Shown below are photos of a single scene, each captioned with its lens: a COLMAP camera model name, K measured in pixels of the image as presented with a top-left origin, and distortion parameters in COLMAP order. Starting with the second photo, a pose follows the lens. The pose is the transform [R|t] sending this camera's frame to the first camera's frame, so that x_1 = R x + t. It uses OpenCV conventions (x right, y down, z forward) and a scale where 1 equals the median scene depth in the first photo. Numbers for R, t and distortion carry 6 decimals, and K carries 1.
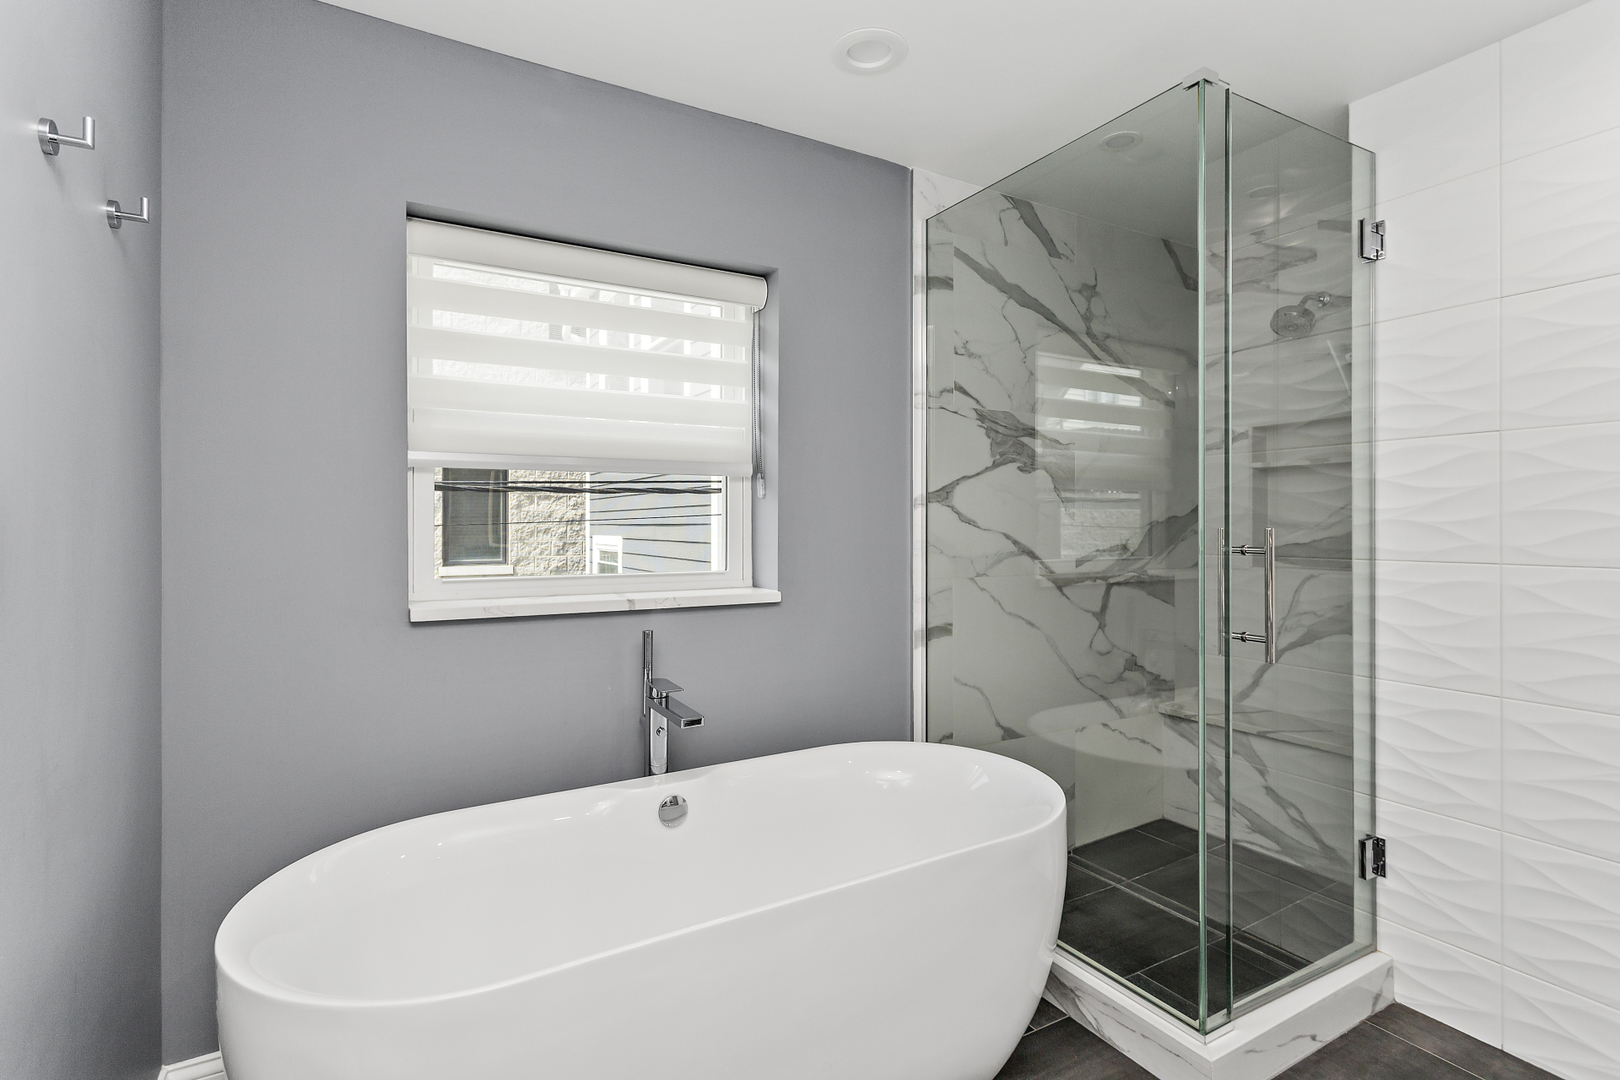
lens RADIAL K [[777.7, 0, 802.0], [0, 777.7, 520.3], [0, 0, 1]] dist [0.001210, 0.000458]
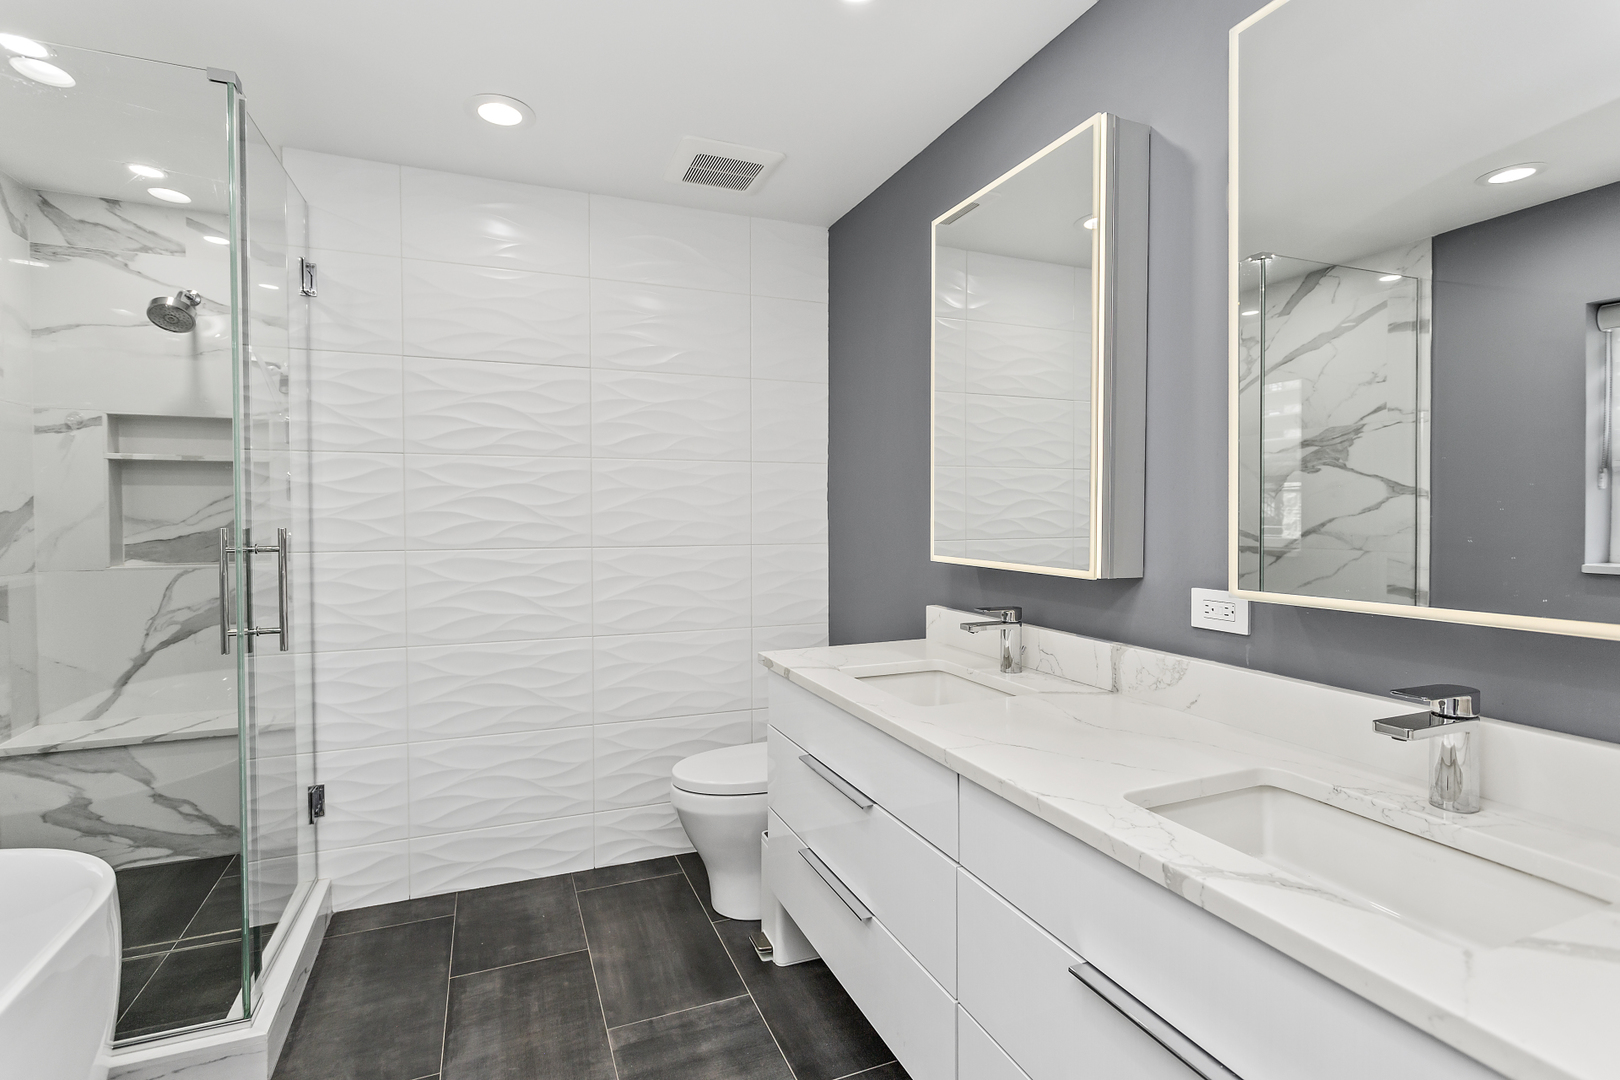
lens RADIAL K [[777.7, 0, 802.0], [0, 777.7, 520.3], [0, 0, 1]] dist [0.001210, 0.000458]
pose [[0.125195, -0.010904, 0.992072, -0.338715], [-0.005524, 0.999916, 0.011687, -0.015372], [-0.992117, -0.006943, 0.125124, 0.118989]]
